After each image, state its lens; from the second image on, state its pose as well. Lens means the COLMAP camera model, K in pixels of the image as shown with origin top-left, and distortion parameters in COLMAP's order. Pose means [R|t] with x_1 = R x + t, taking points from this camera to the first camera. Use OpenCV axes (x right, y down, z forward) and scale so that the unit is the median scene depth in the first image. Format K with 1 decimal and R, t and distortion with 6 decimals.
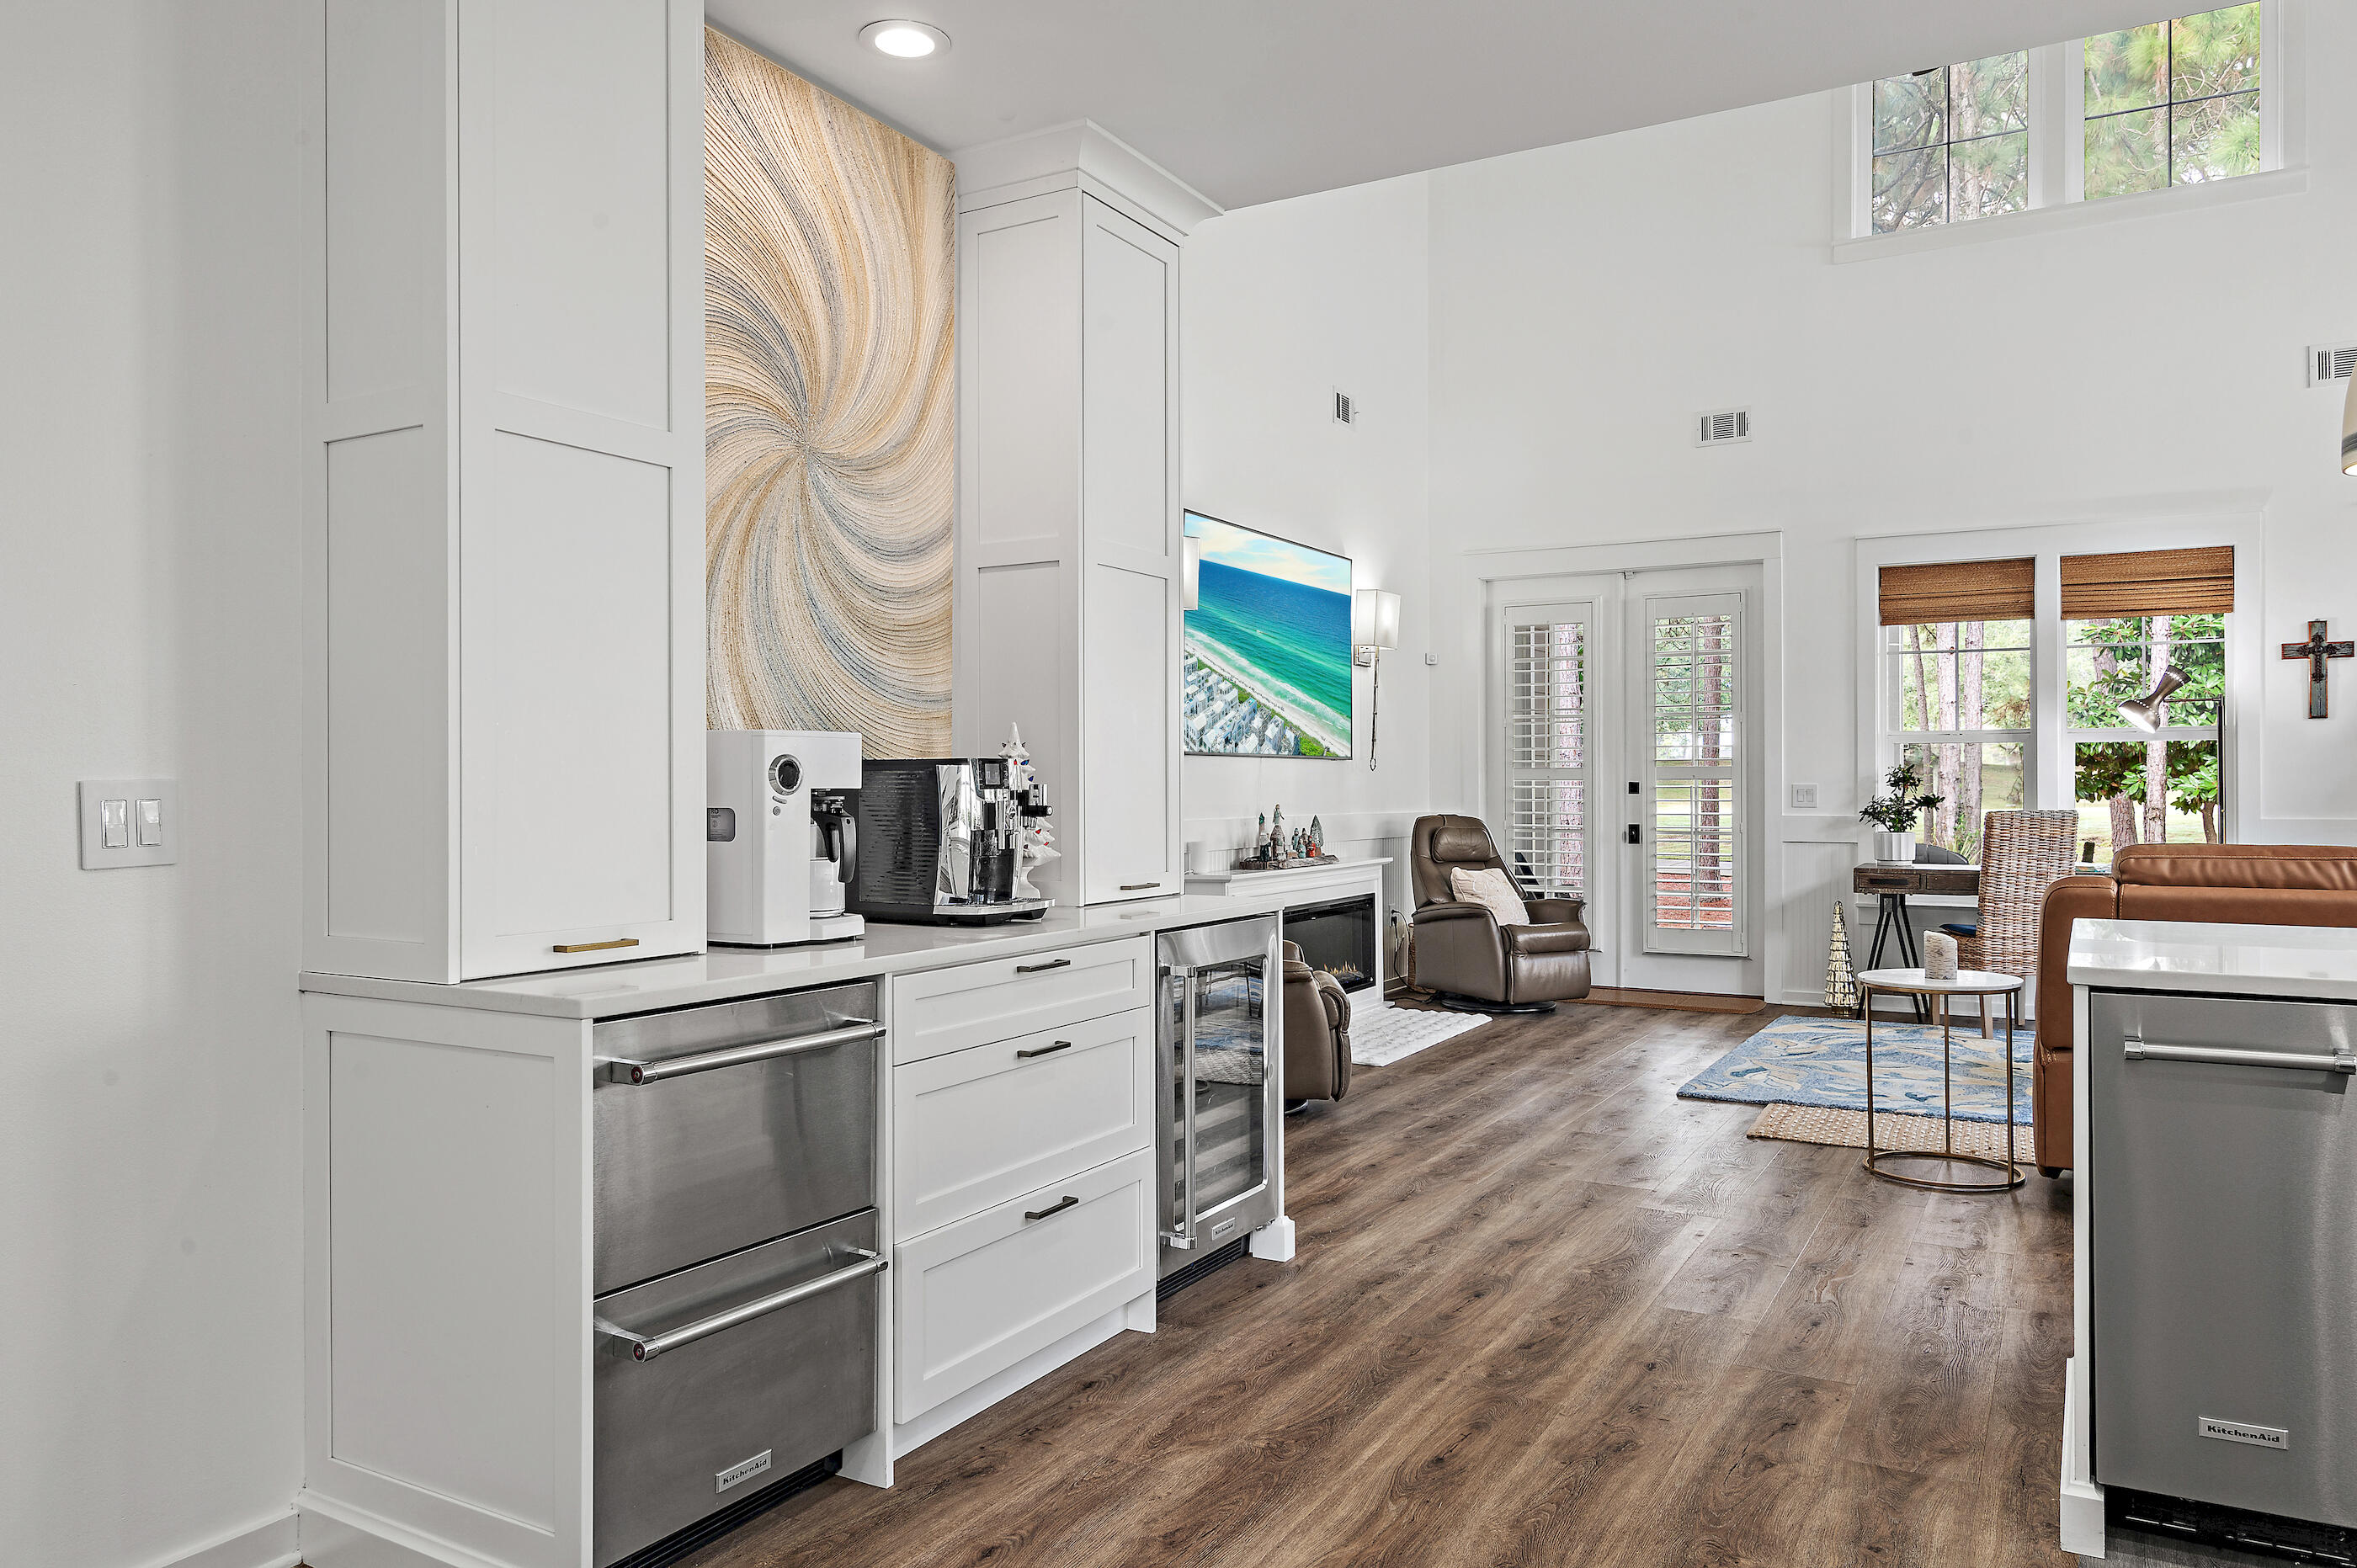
lens RADIAL K [[1584.7, 0, 1192.5], [0, 1584.7, 779.8], [0, 0, 1]] dist [0.000692, 0.001247]
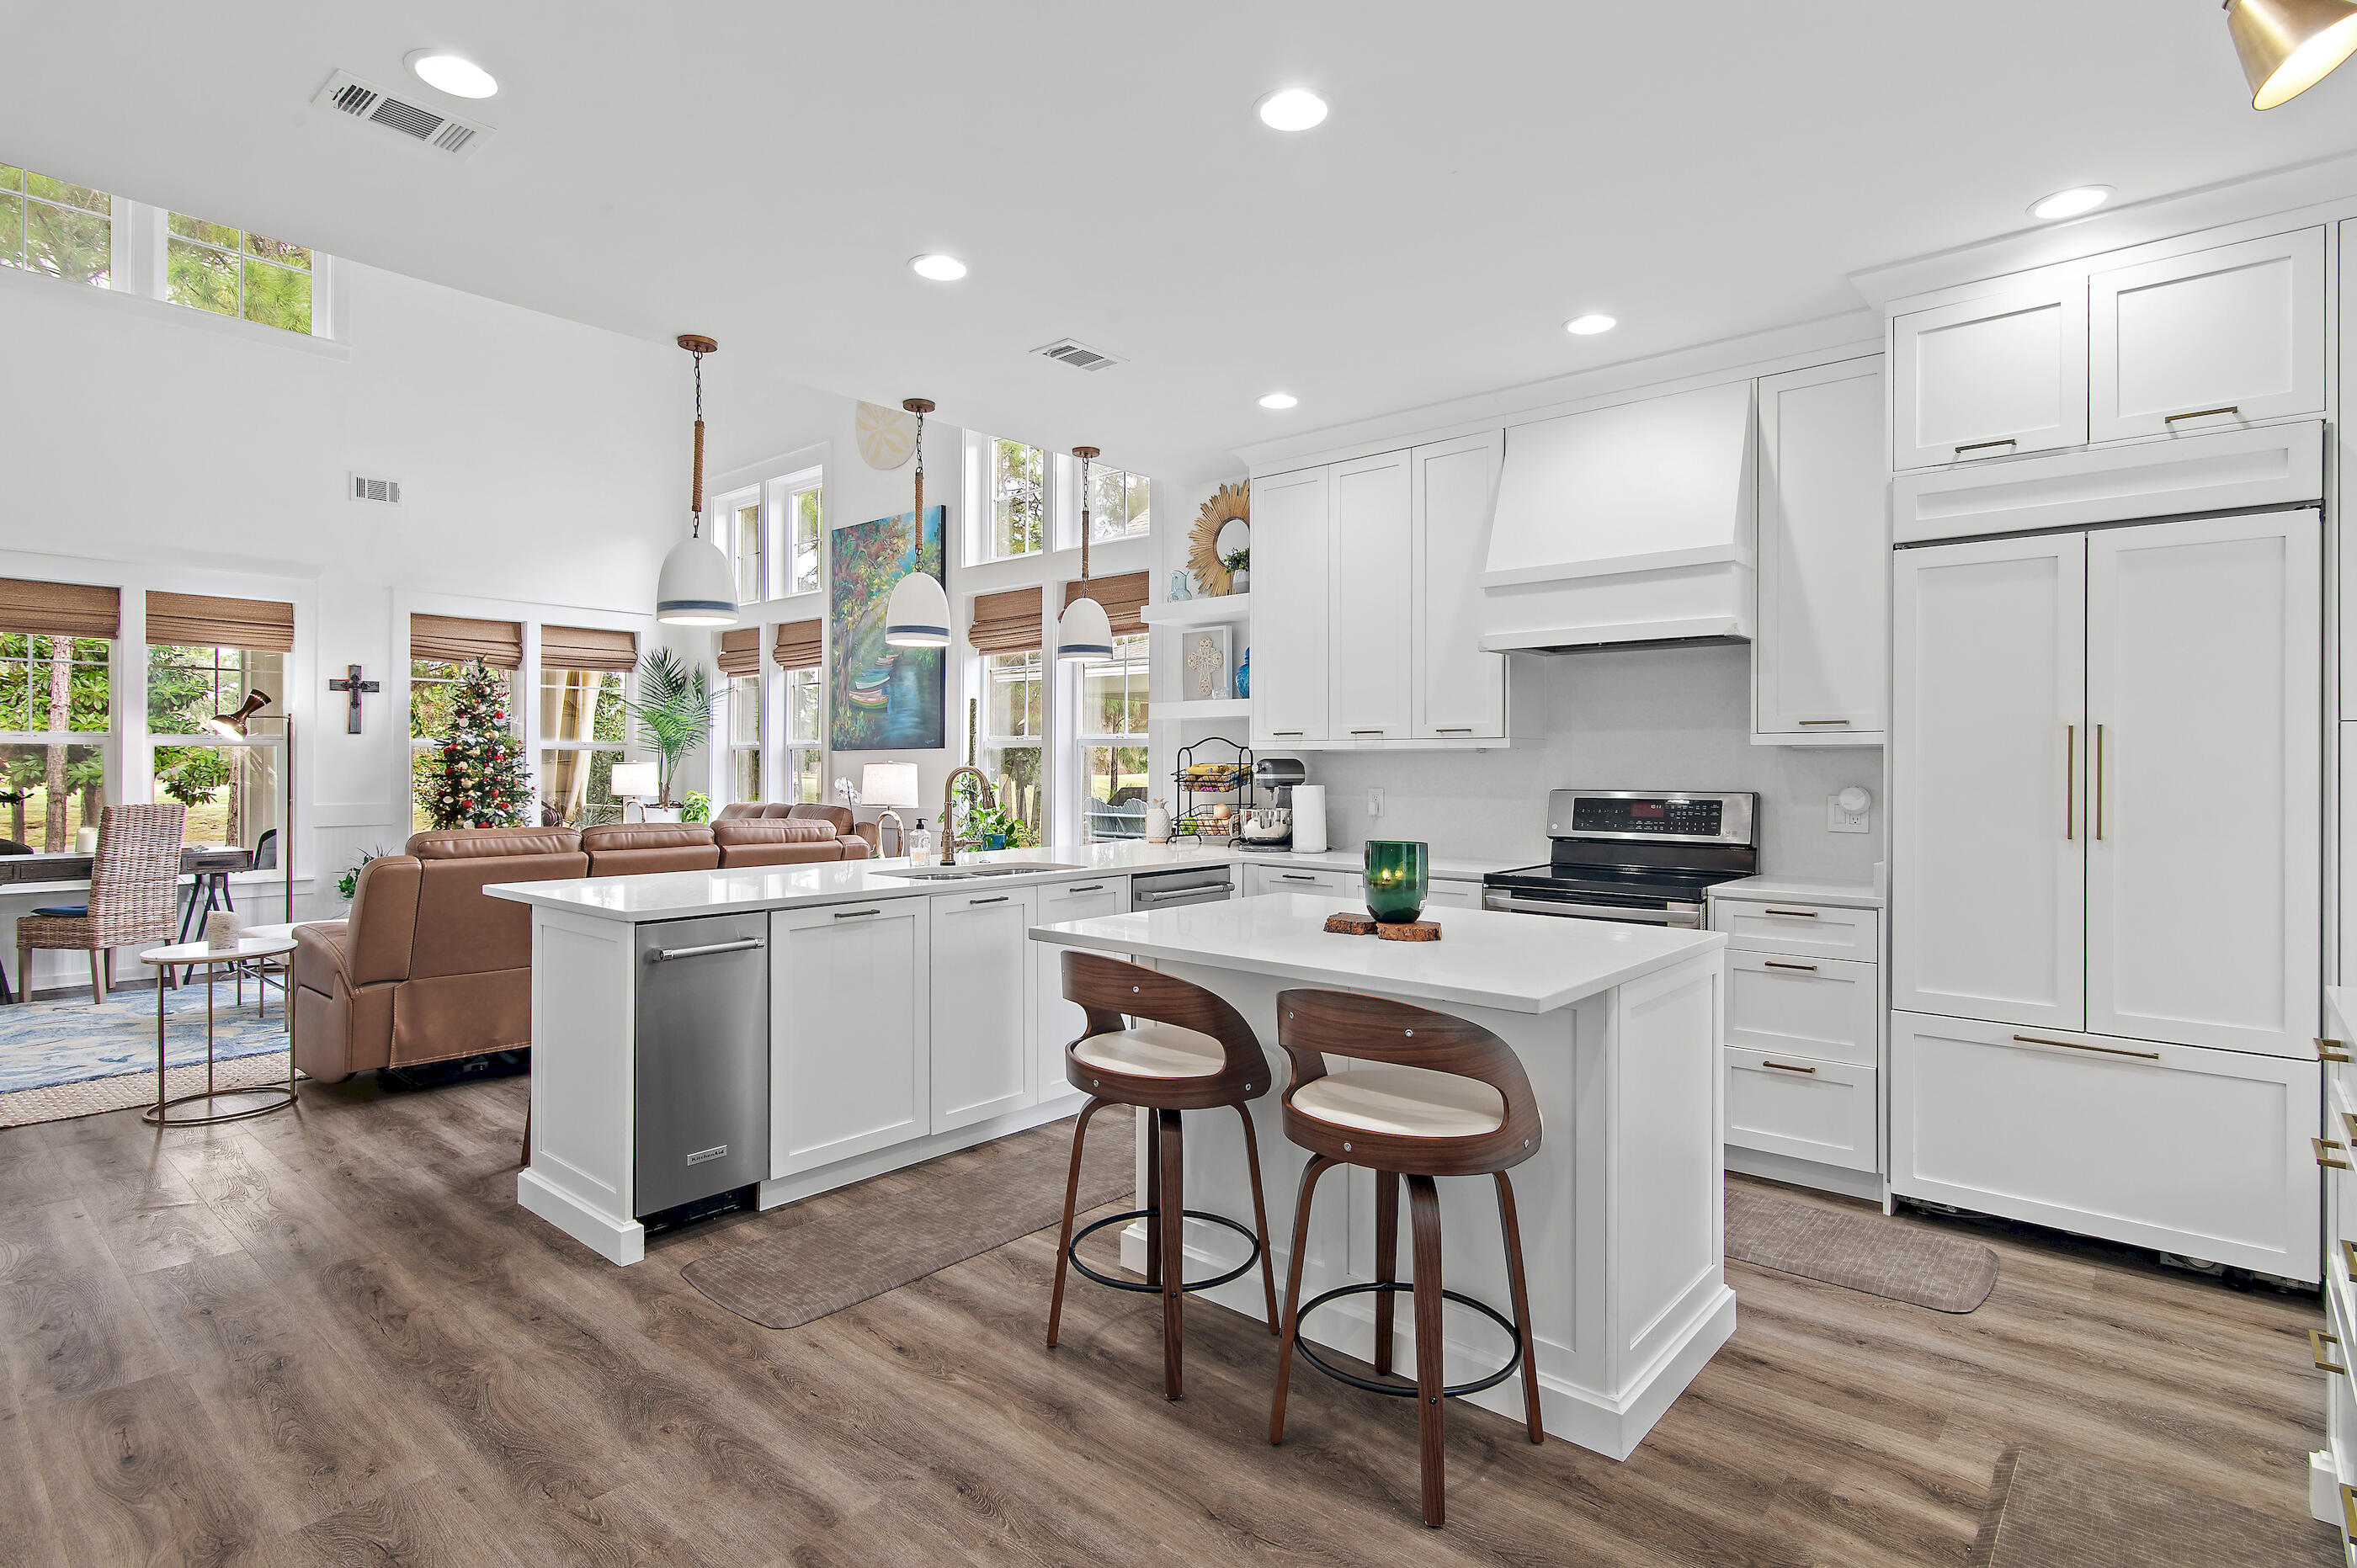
lens RADIAL K [[1156.0, 0, 1168.8], [0, 1156.0, 761.7], [0, 0, 1]] dist [0.020914, -0.007496]
pose [[0.204129, 0.005868, 0.978926, -0.173111], [-0.005322, 0.999974, -0.004884, -0.012170], [-0.978930, -0.004213, 0.204155, 0.063362]]
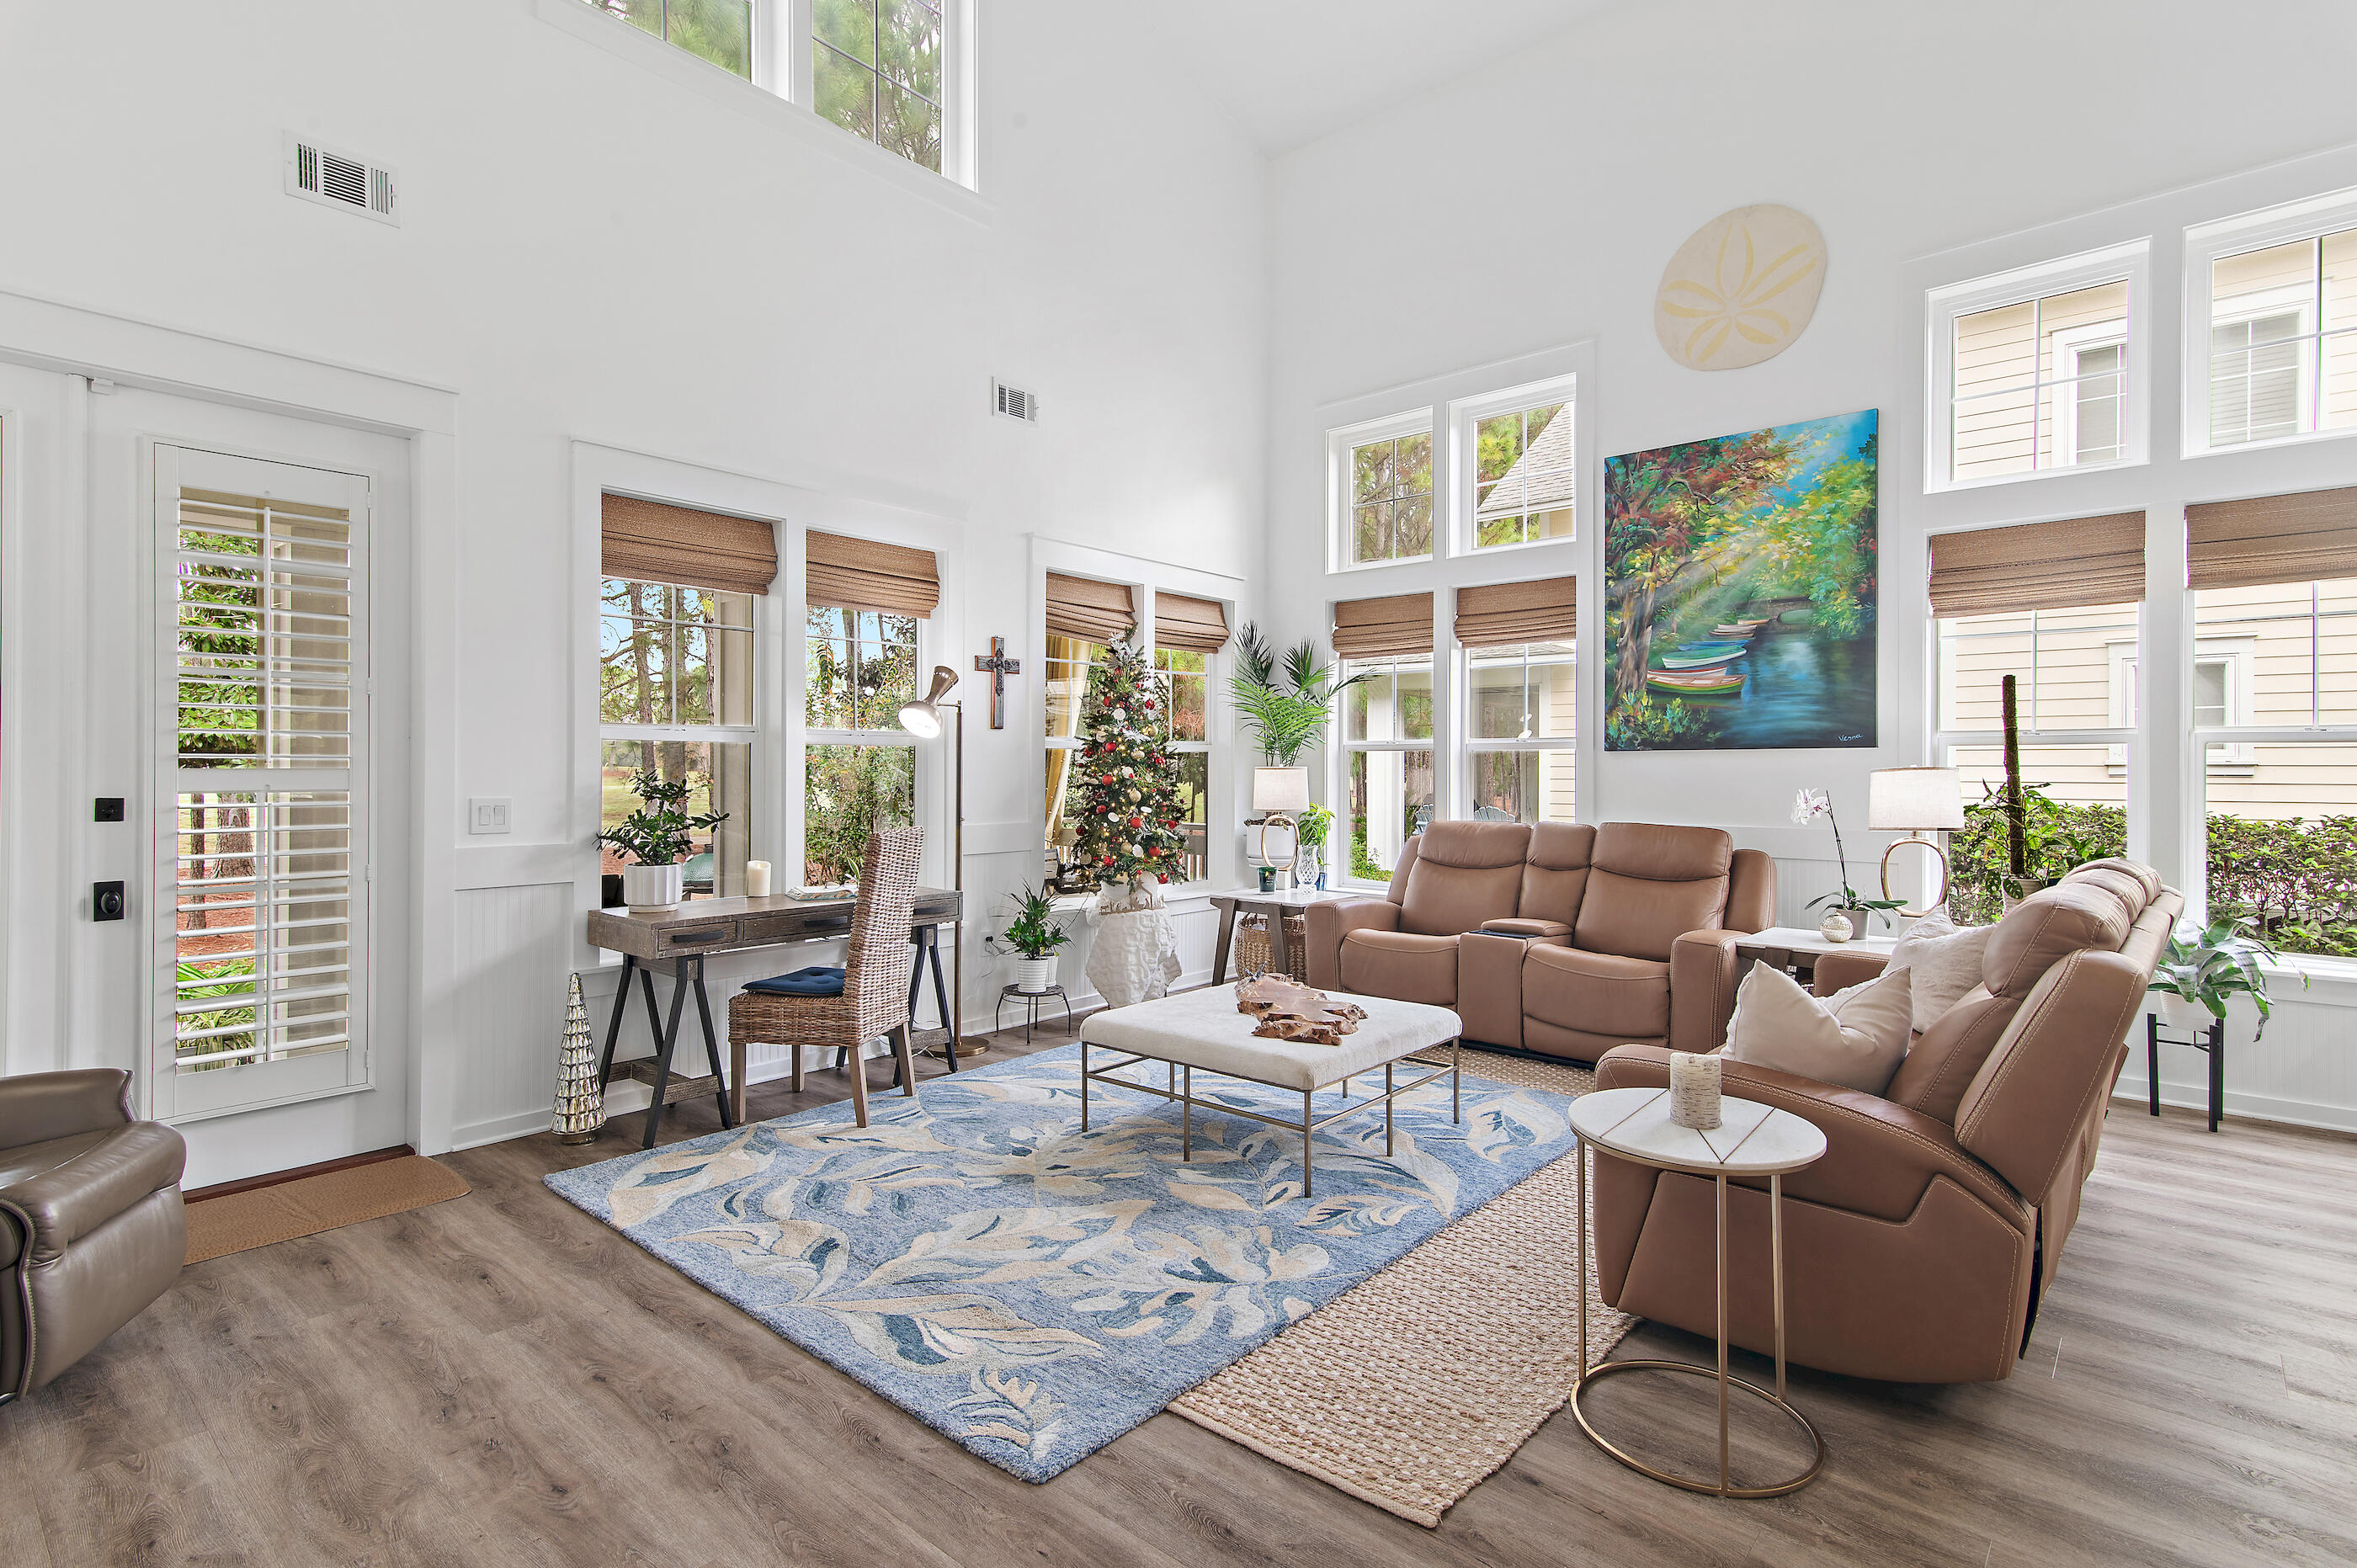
lens RADIAL K [[1156.0, 0, 1191.4], [0, 1156.0, 755.4], [0, 0, 1]] dist [0.020914, -0.007496]
pose [[0.202138, 0.015699, 0.979231, -0.023178], [-0.005452, 0.999874, -0.014905, -0.010191], [-0.979342, -0.002325, 0.202198, 0.717633]]
